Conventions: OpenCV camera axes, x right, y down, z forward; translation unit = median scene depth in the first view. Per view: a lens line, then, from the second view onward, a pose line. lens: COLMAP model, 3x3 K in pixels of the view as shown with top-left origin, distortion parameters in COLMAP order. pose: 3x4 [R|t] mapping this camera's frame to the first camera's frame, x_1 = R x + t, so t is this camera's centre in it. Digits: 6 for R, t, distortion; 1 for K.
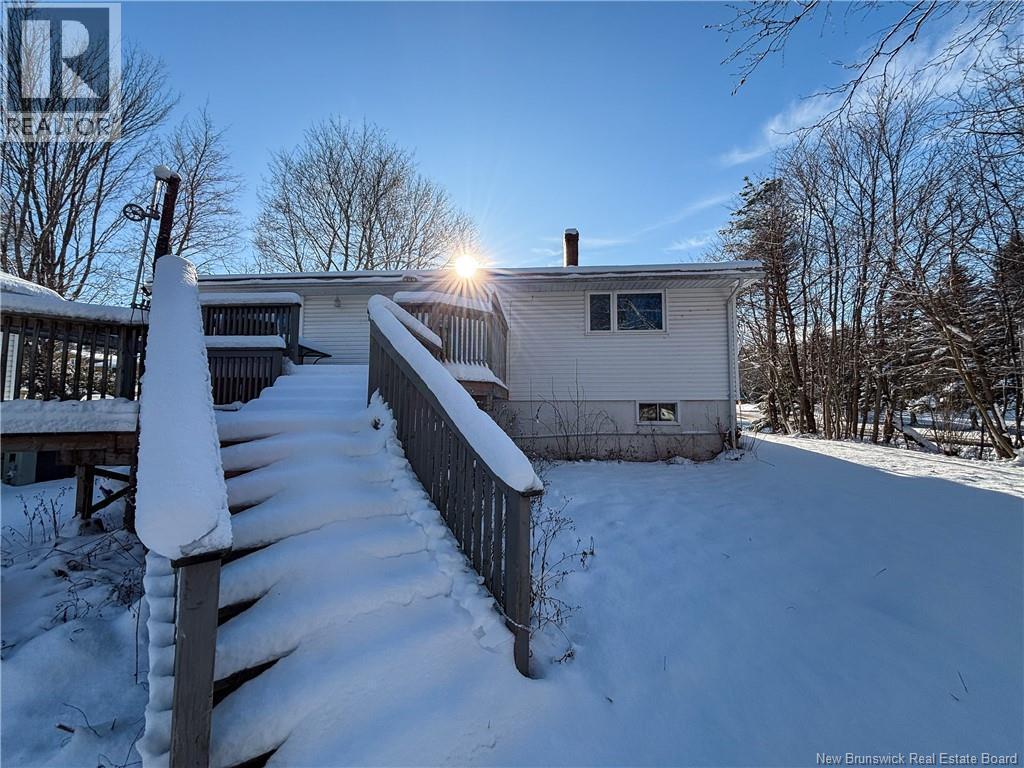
lens RADIAL K [[422.2, 0, 512.0], [0, 422.2, 384.0], [0, 0, 1]] dist [0.037914, -0.019739]
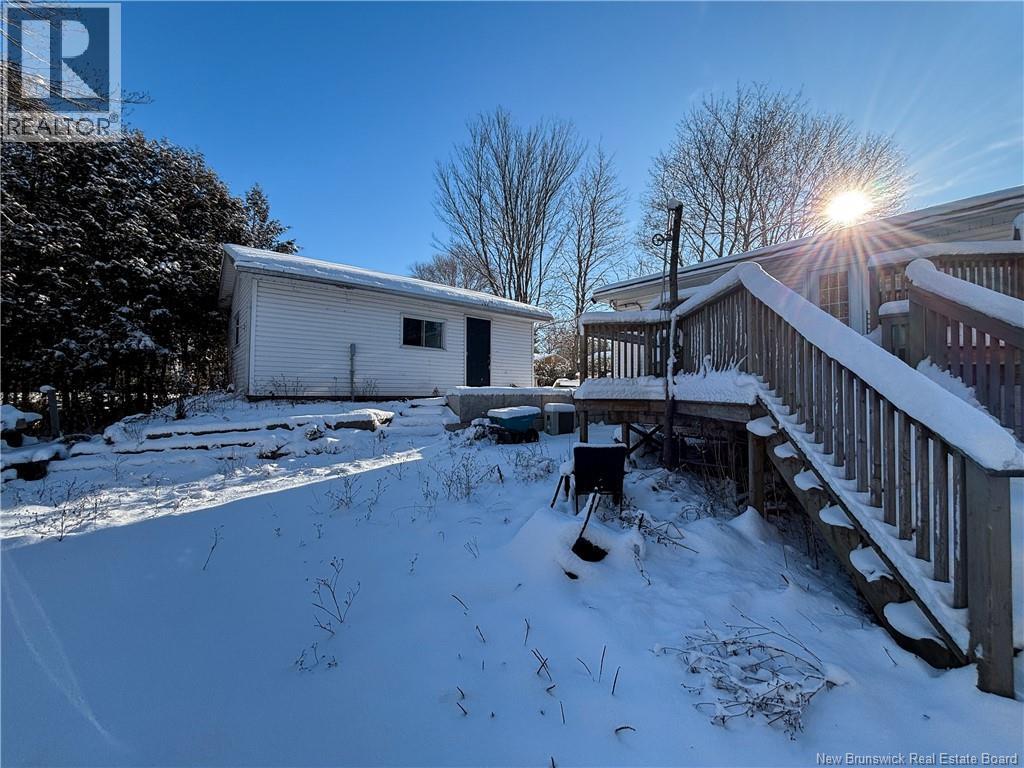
lens RADIAL K [[422.2, 0, 512.0], [0, 422.2, 384.0], [0, 0, 1]] dist [0.037914, -0.019739]
pose [[0.706052, -0.015682, -0.707986, -0.241350], [0.042034, 0.998920, 0.019792, 0.012758], [0.706911, -0.043734, 0.705949, -0.288800]]
